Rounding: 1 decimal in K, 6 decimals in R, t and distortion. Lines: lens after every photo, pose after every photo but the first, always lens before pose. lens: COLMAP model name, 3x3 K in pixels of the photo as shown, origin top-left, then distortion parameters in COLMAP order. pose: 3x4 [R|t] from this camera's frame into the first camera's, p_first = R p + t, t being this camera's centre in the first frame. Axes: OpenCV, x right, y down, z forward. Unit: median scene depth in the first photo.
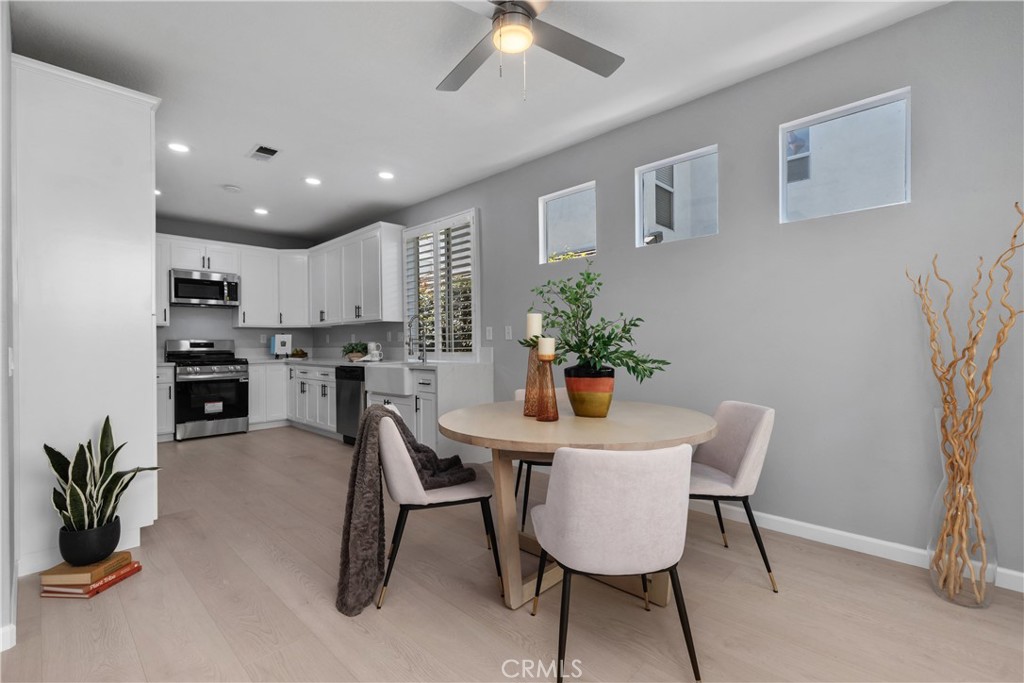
lens RADIAL K [[469.2, 0, 515.0], [0, 469.2, 340.5], [0, 0, 1]] dist [0.005694, -0.000041]
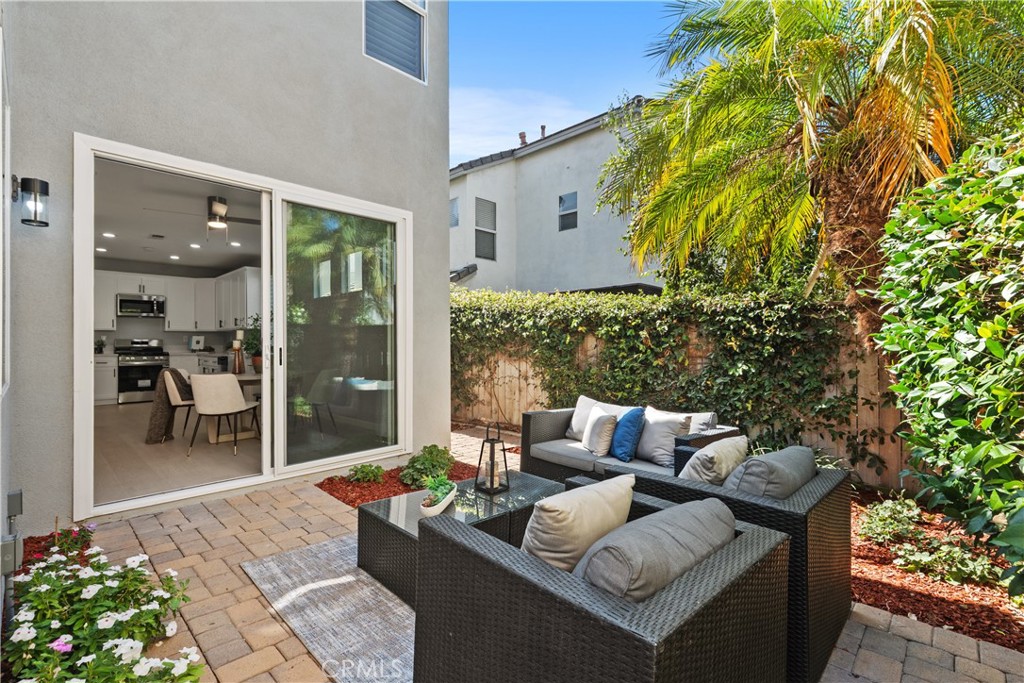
lens RADIAL K [[469.2, 0, 509.8], [0, 469.2, 341.0], [0, 0, 1]] dist [0.005694, -0.000041]
pose [[0.999980, 0.005854, 0.002509, 0.559996], [-0.005861, 0.999979, 0.002748, -0.007721], [-0.002493, -0.002763, 0.999993, -0.556608]]
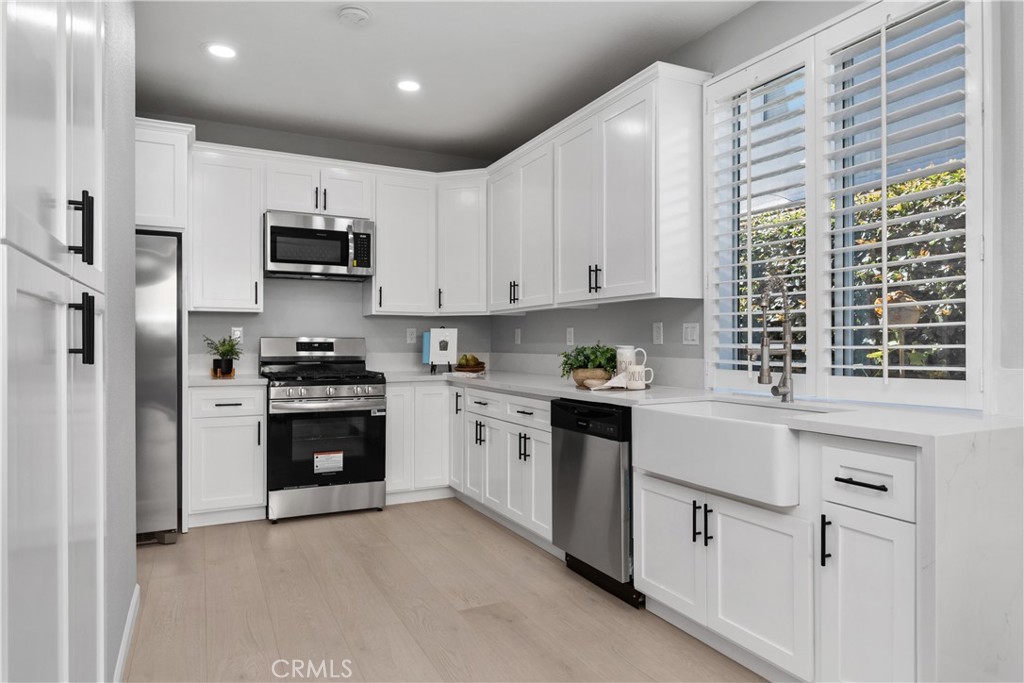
lens RADIAL K [[652.6, 0, 510.2], [0, 652.6, 343.2], [0, 0, 1]] dist [-0.003450, -0.000124]
pose [[0.941656, 0.010602, -0.336411, -0.192039], [-0.008094, 0.999928, 0.008858, -0.003404], [0.336481, -0.005618, 0.941674, 0.362785]]
